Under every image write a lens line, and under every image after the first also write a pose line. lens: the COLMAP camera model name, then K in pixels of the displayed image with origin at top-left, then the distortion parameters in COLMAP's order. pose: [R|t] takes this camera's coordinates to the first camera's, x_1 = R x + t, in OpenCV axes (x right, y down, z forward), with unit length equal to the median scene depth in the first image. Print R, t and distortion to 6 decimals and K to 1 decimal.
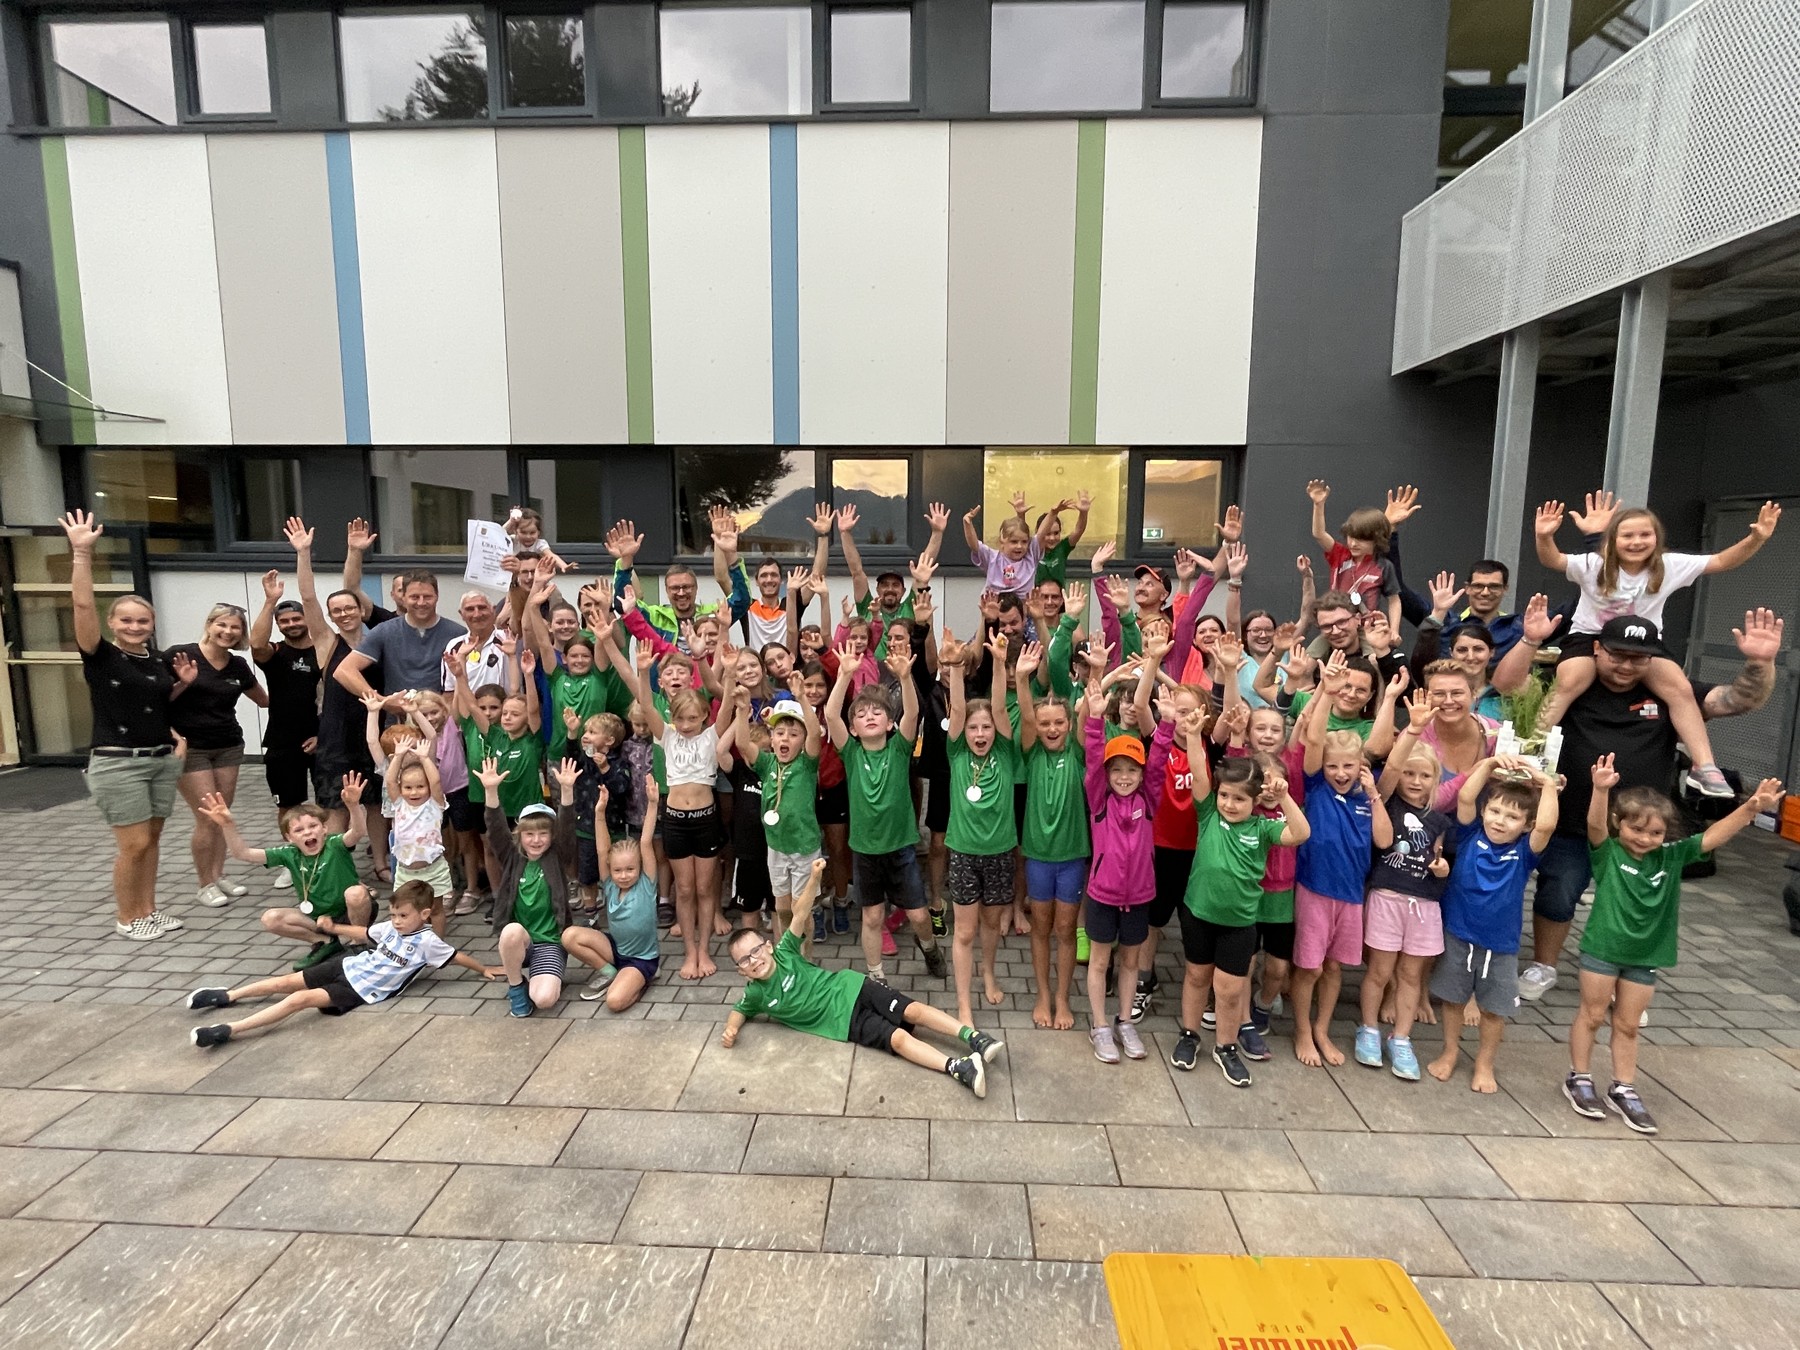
lens RADIAL K [[893.1, 0, 913.2], [0, 893.1, 665.3], [0, 0, 1]] dist [0.004365, -0.002921]
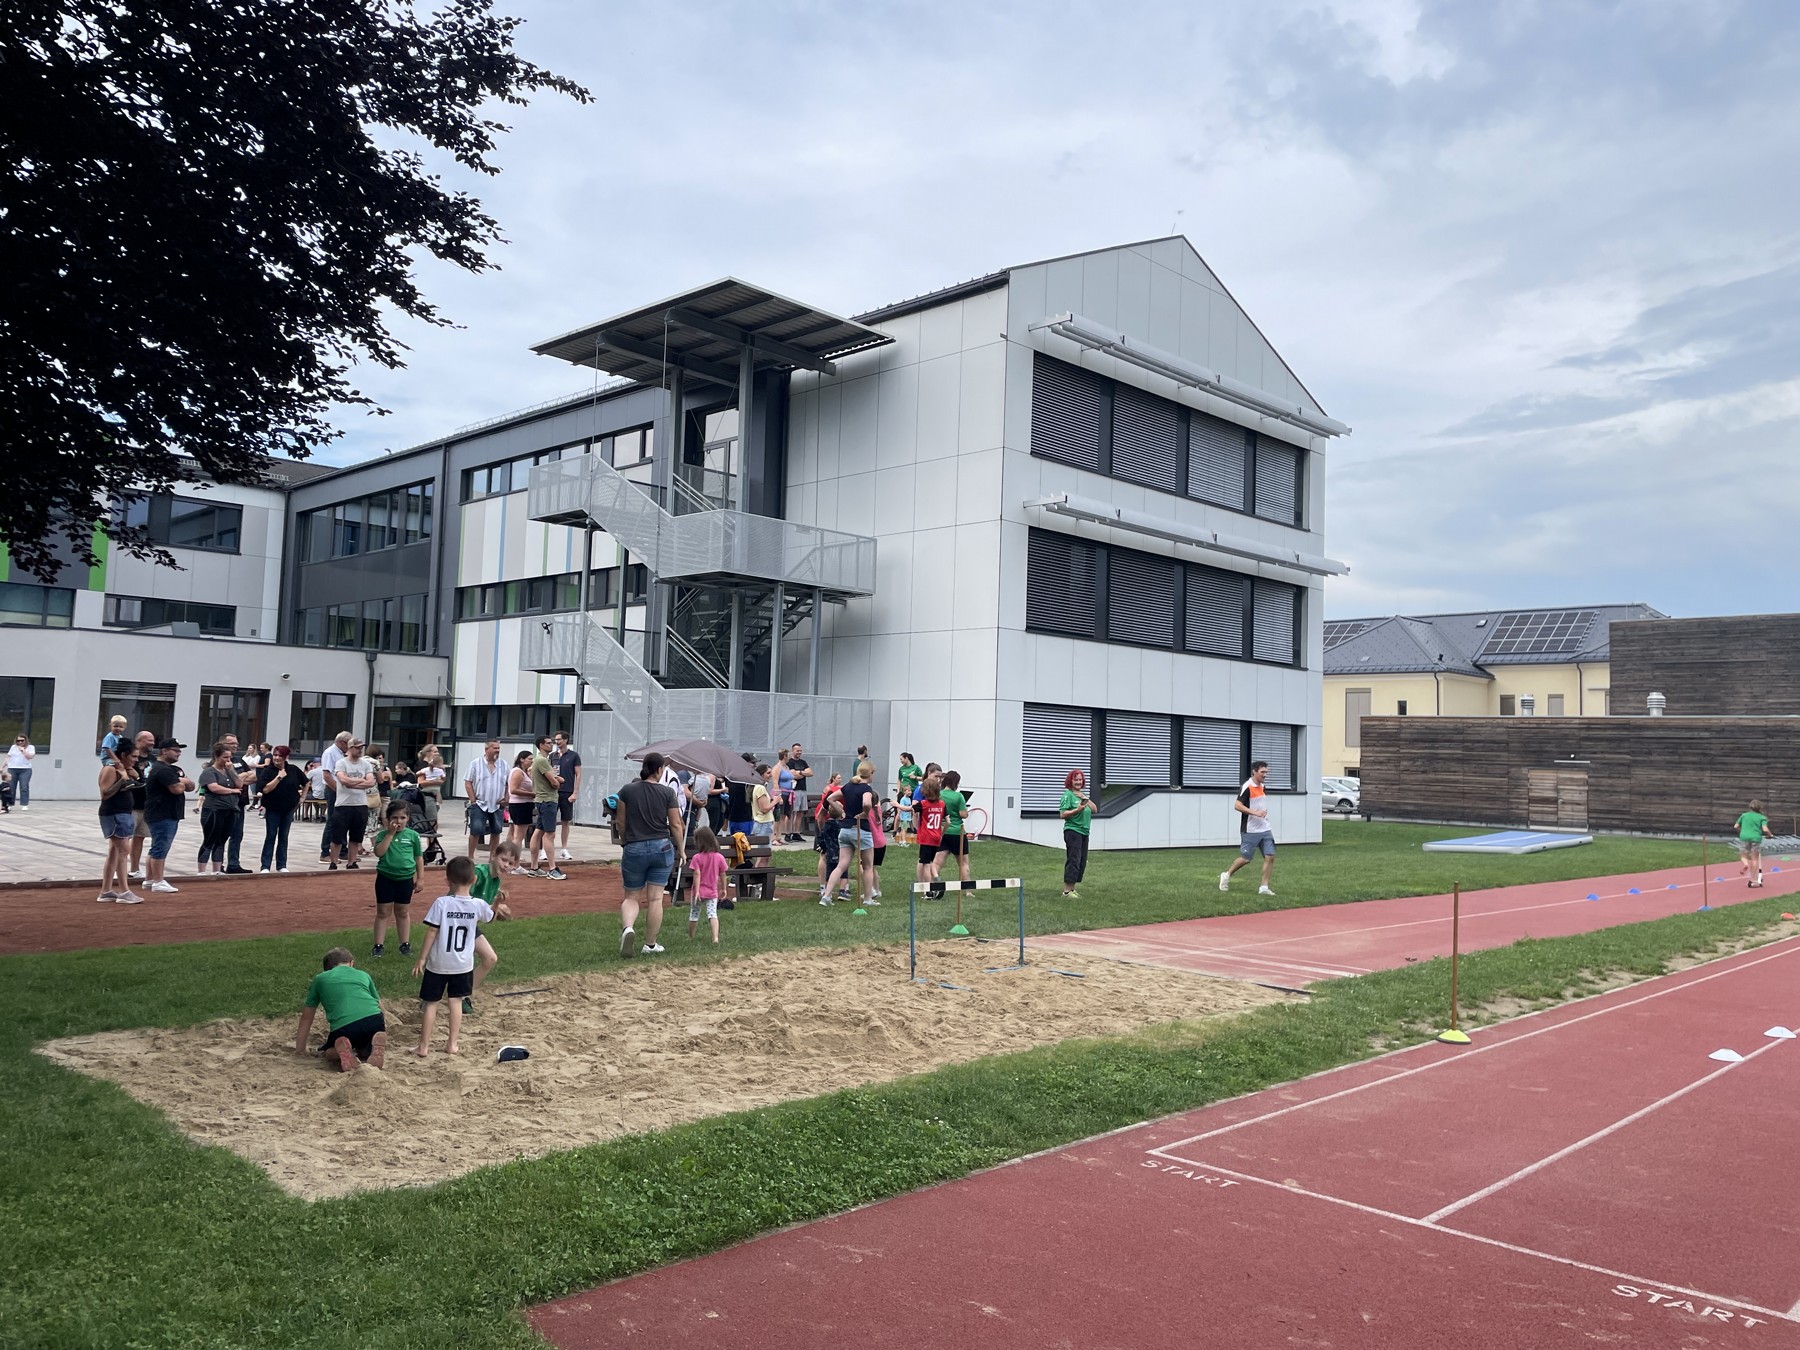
lens RADIAL K [[1334.9, 0, 905.8], [0, 1334.9, 678.0], [0, 0, 1]] dist [0.073477, -0.093902]
pose [[0.740271, -0.029391, -0.671666, 4.251292], [-0.107525, 0.981008, -0.161435, 0.332902], [0.663655, 0.191727, 0.723051, -1.800891]]
